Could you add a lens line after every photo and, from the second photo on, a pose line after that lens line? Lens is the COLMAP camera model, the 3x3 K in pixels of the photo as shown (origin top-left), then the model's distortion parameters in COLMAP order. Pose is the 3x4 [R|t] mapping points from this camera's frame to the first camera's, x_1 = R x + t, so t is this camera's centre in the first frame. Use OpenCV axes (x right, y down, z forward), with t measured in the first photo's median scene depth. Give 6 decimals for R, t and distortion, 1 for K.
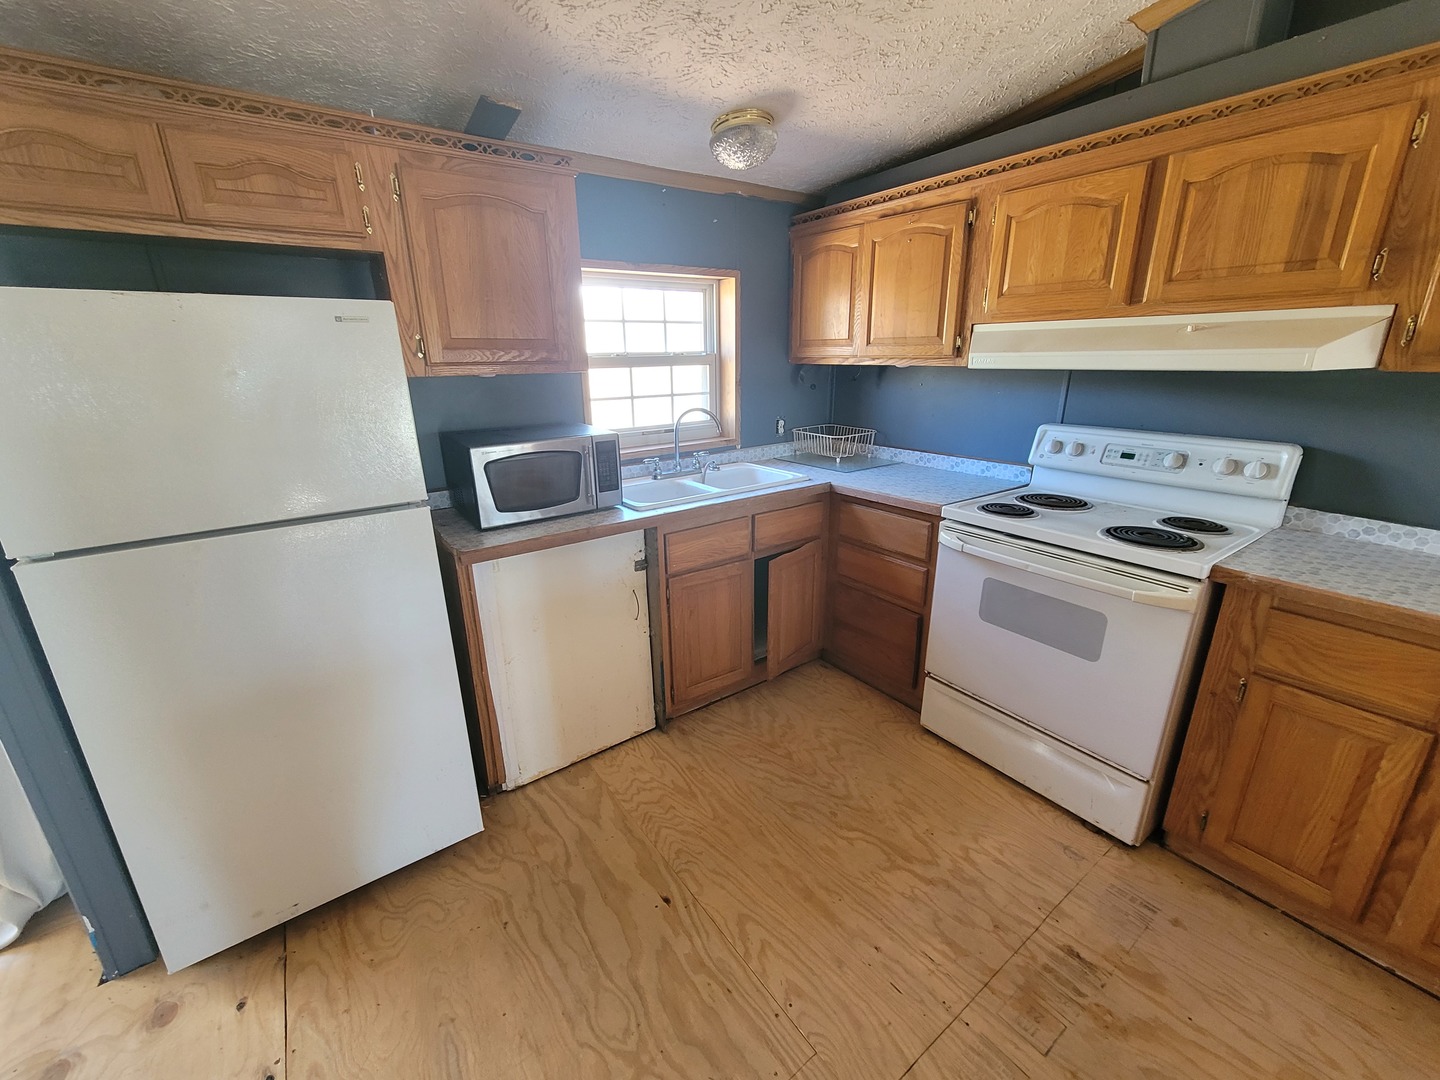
lens RADIAL K [[587.8, 0, 720.0], [0, 587.8, 540.0], [0, 0, 1]] dist [-0.001470, -0.000941]
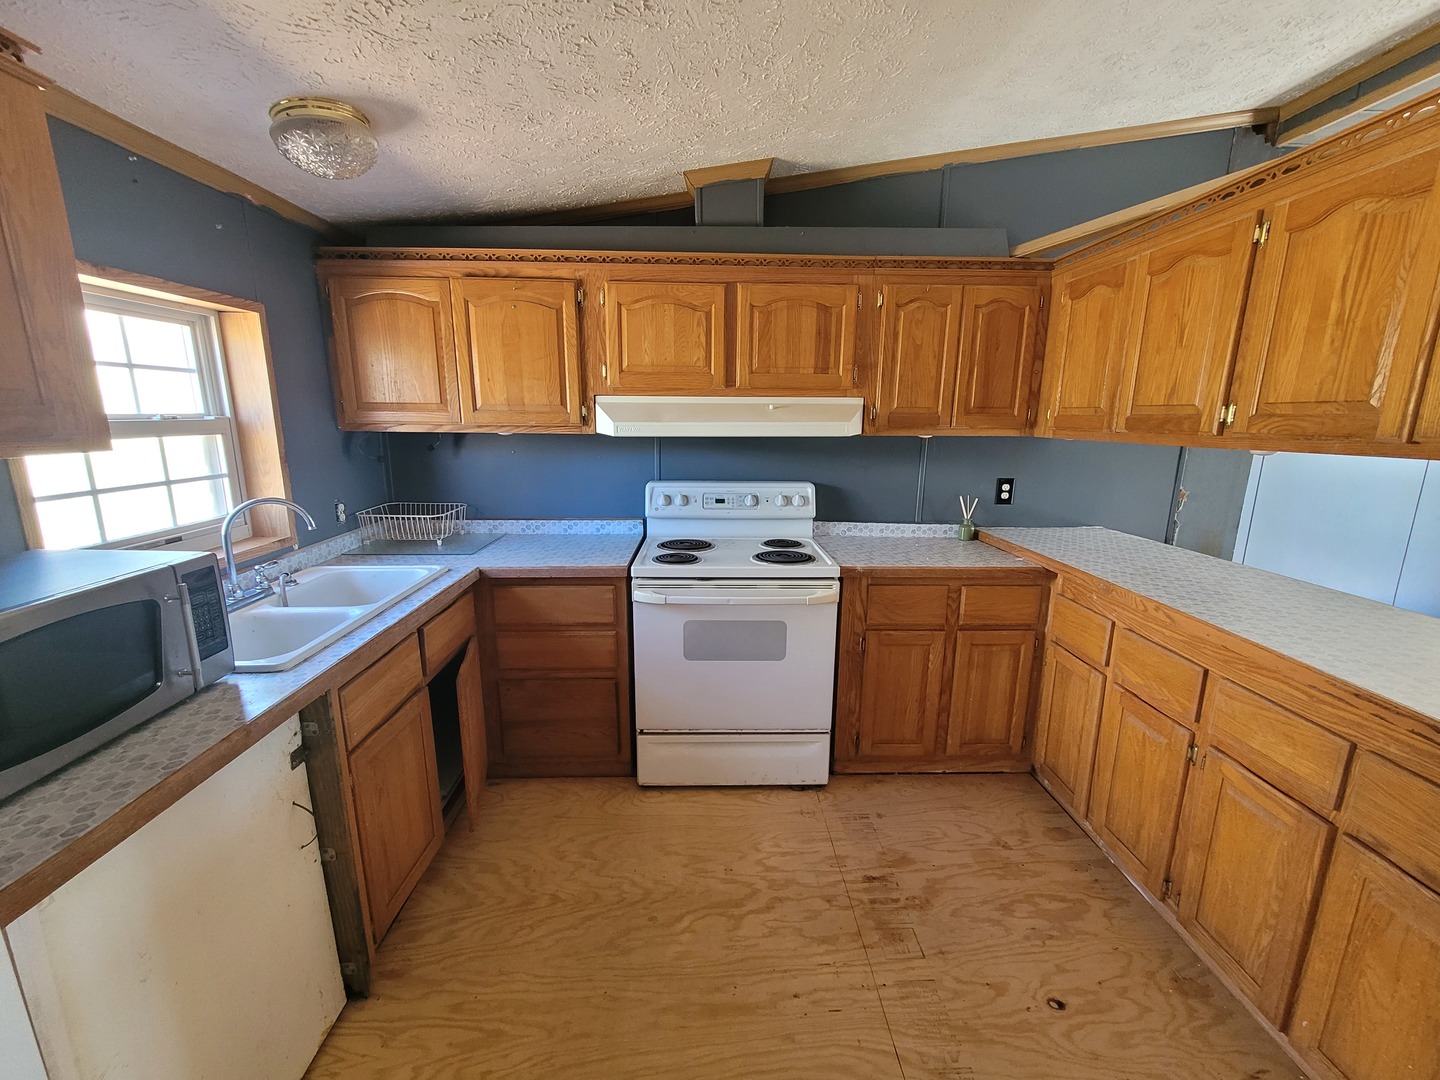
lens RADIAL K [[587.8, 0, 720.0], [0, 587.8, 540.0], [0, 0, 1]] dist [-0.001470, -0.000941]
pose [[0.560031, -0.156506, 0.813554, -0.372385], [0.236750, 0.971277, 0.023875, -0.092274], [-0.793923, 0.179238, 0.580999, 0.272168]]
